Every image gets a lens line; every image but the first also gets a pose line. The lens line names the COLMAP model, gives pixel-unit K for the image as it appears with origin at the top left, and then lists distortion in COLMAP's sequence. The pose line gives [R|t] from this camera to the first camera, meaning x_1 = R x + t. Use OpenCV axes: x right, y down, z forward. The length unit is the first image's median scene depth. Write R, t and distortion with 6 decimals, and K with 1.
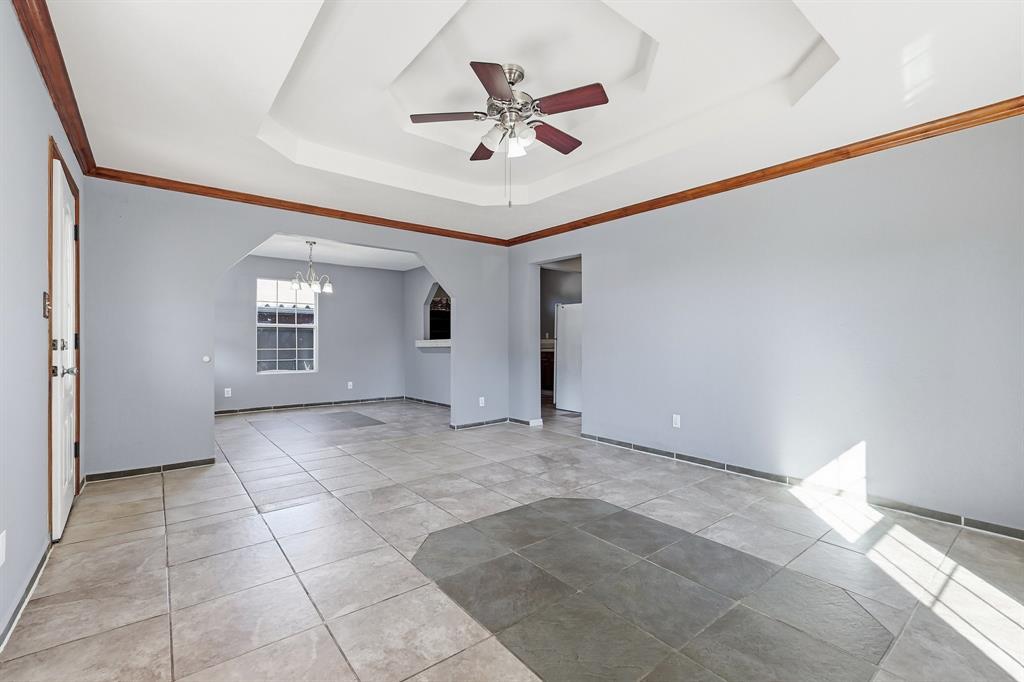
lens RADIAL K [[446.9, 0, 510.0], [0, 446.9, 339.7], [0, 0, 1]] dist [-0.004043, 0.000639]
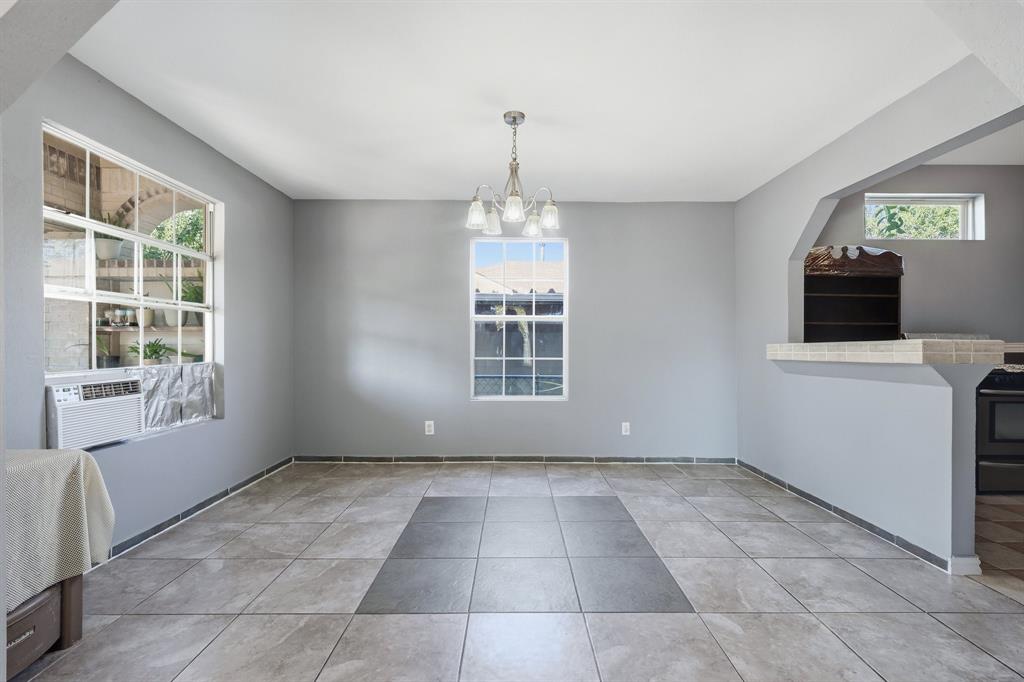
lens RADIAL K [[446.9, 0, 504.2], [0, 446.9, 346.2], [0, 0, 1]] dist [-0.004043, 0.000639]
pose [[0.777475, 0.002091, -0.628910, -0.139579], [-0.000997, 0.999997, 0.002093, 0.002514], [0.628913, -0.001000, 0.777475, 0.508073]]
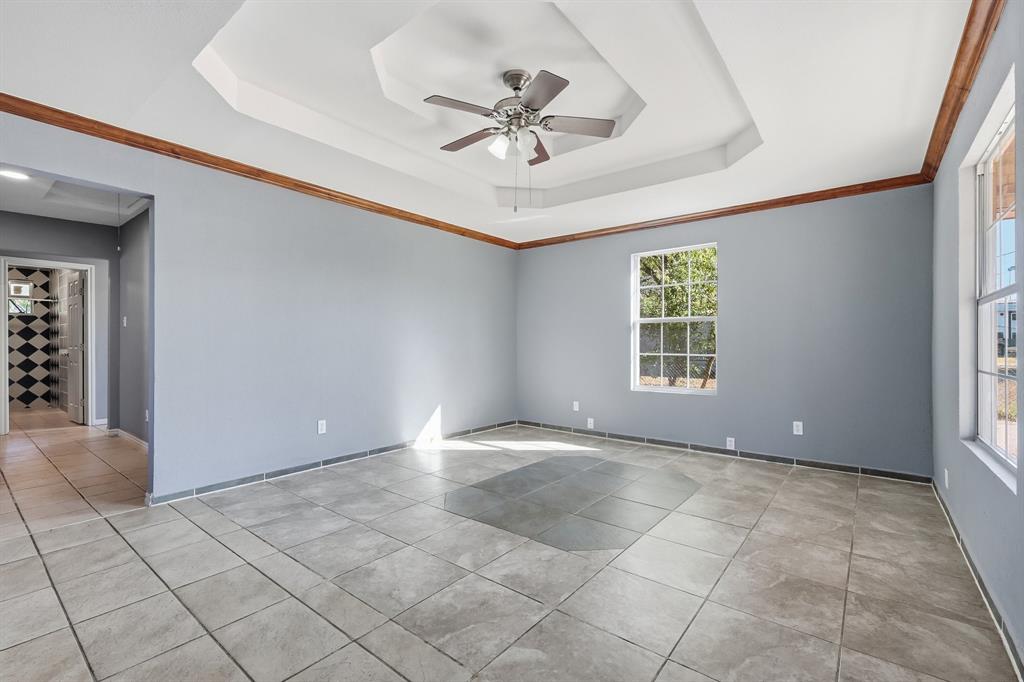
lens RADIAL K [[446.9, 0, 520.1], [0, 446.9, 344.4], [0, 0, 1]] dist [-0.004043, 0.000639]
pose [[-0.229087, -0.007574, 0.973376, -0.976319], [-0.003306, 0.999970, 0.007003, -0.003852], [-0.973400, -0.001613, -0.229105, 1.206217]]
